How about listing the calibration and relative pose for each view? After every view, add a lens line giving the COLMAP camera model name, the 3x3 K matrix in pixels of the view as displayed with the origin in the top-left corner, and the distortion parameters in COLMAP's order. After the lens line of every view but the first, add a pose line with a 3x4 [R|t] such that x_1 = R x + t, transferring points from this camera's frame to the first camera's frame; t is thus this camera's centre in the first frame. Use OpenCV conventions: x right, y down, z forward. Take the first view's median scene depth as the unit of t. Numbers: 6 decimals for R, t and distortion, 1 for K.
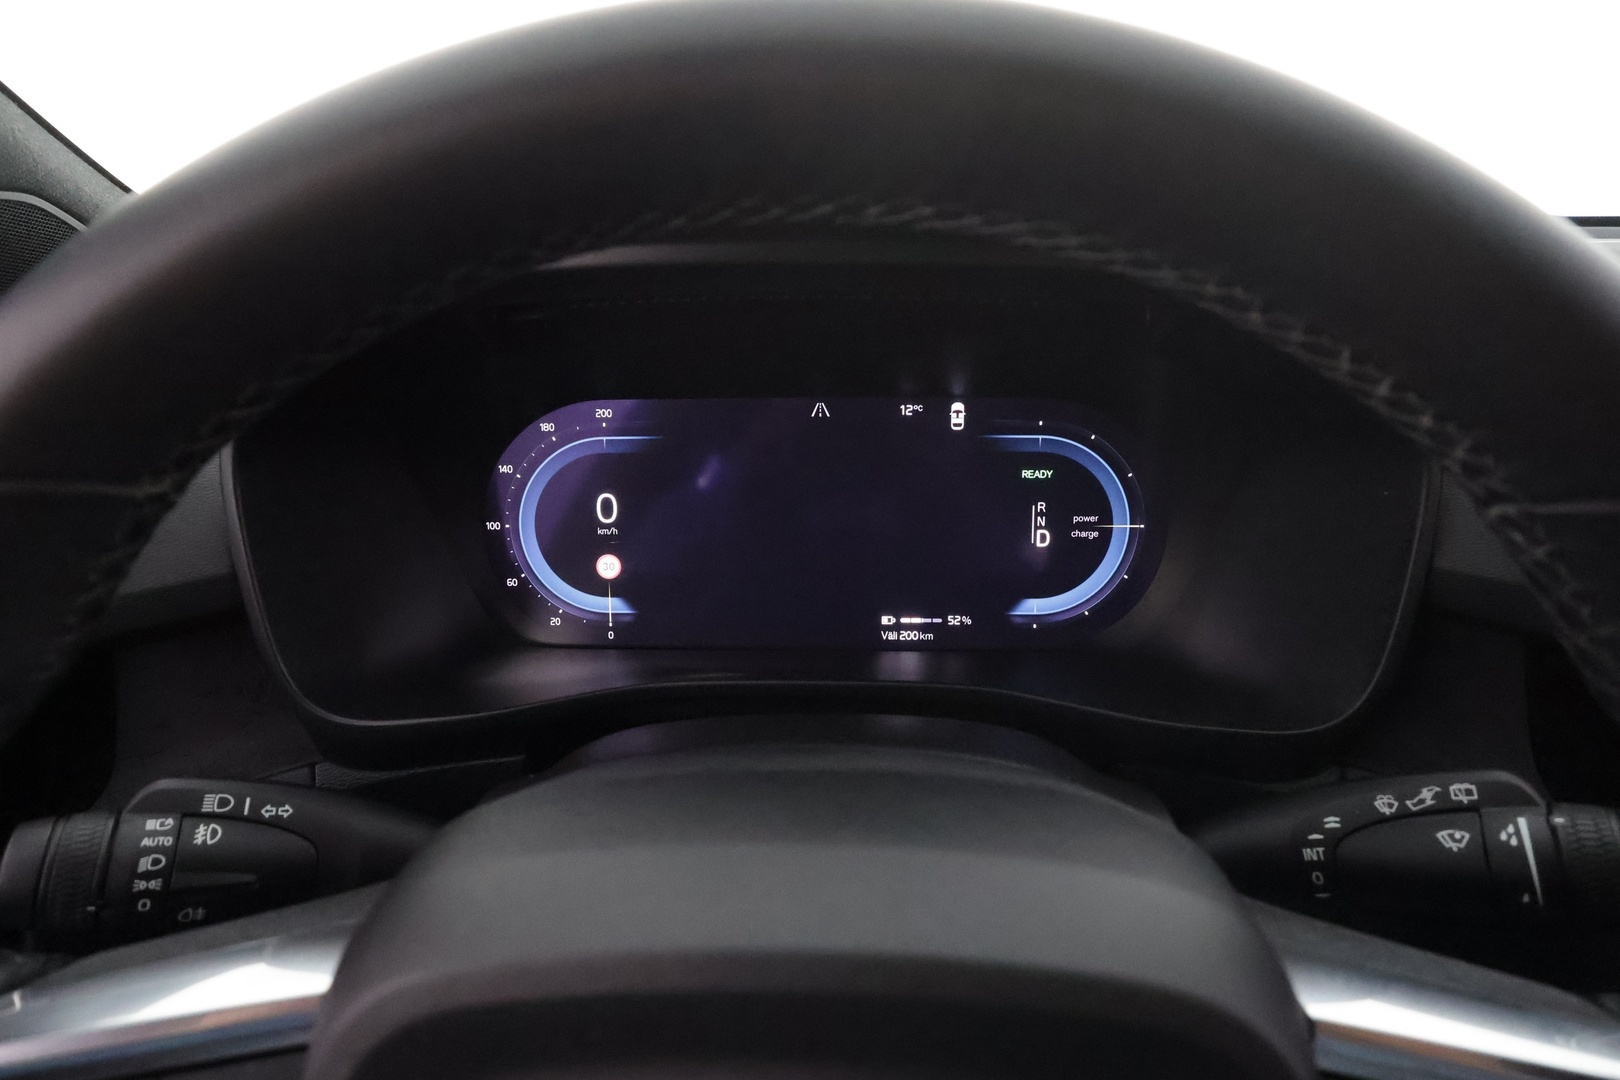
lens RADIAL K [[889.4, 0, 810.0], [0, 889.4, 540.0], [0, 0, 1]] dist [0.018951, 0.000148]
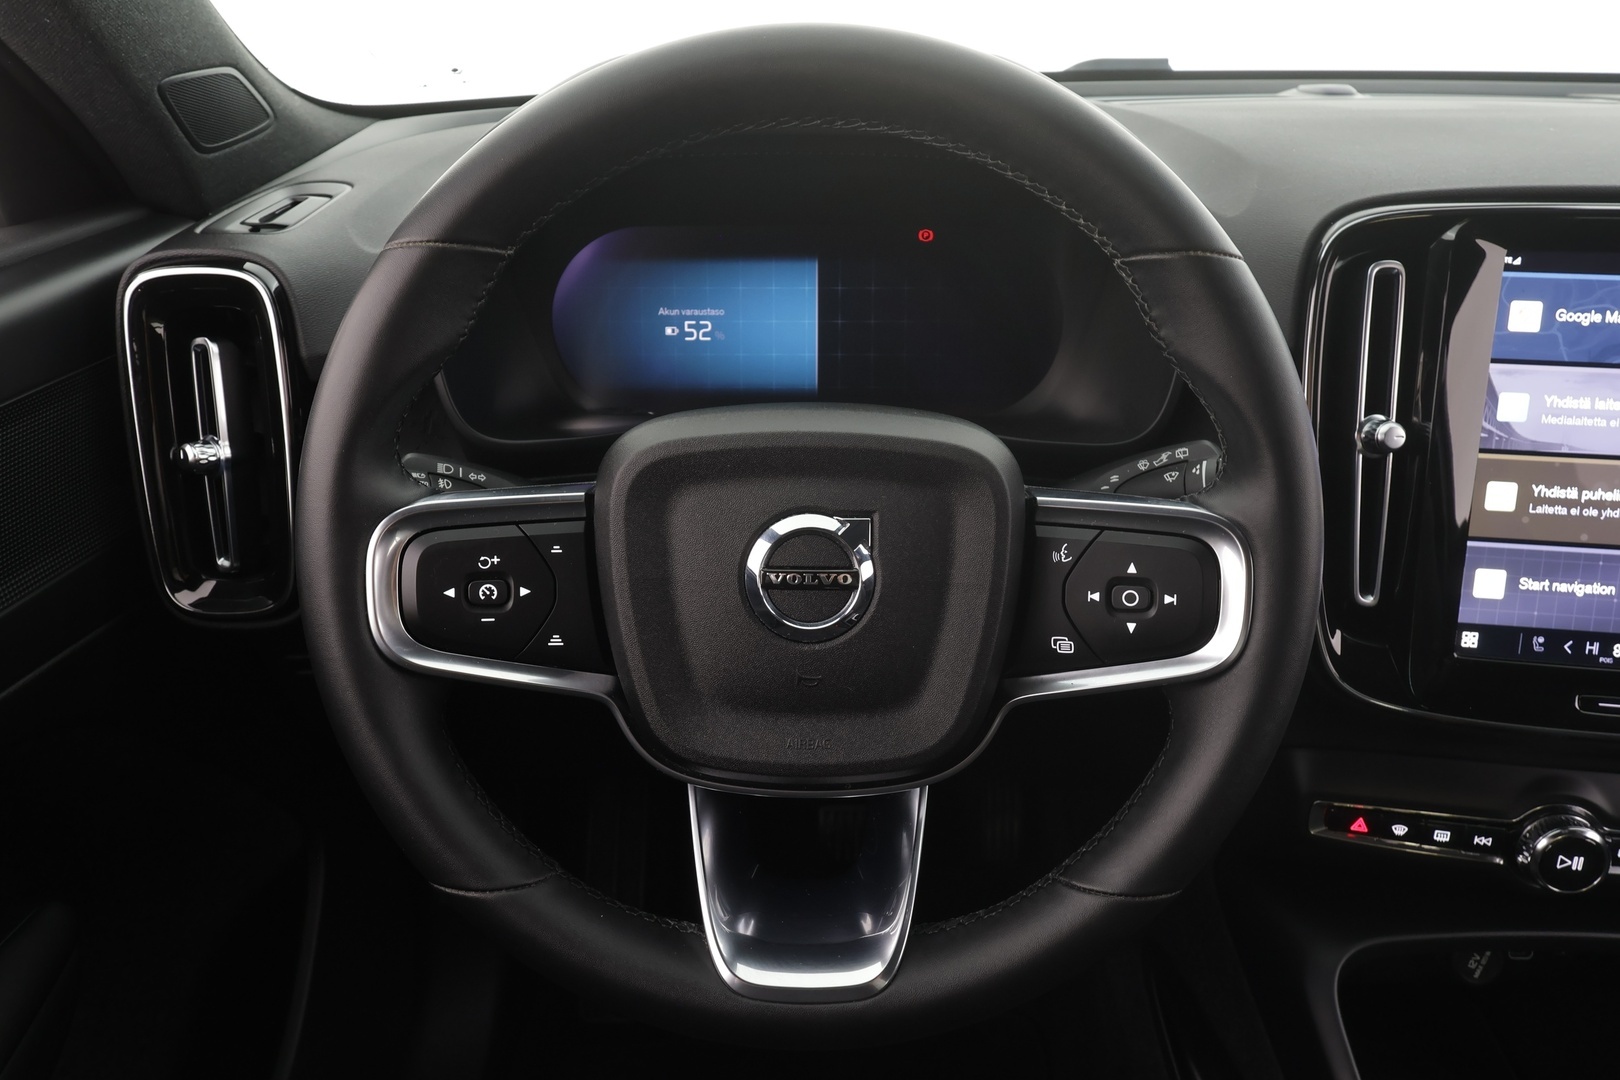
lens RADIAL K [[1170.1, 0, 810.0], [0, 1170.1, 540.0], [0, 0, 1]] dist [-0.003513, -0.002792]
pose [[0.999744, 0.000936, 0.022605, -0.041742], [-0.002445, 0.997761, 0.066834, 0.295212], [-0.022491, -0.066872, 0.997508, -1.234507]]
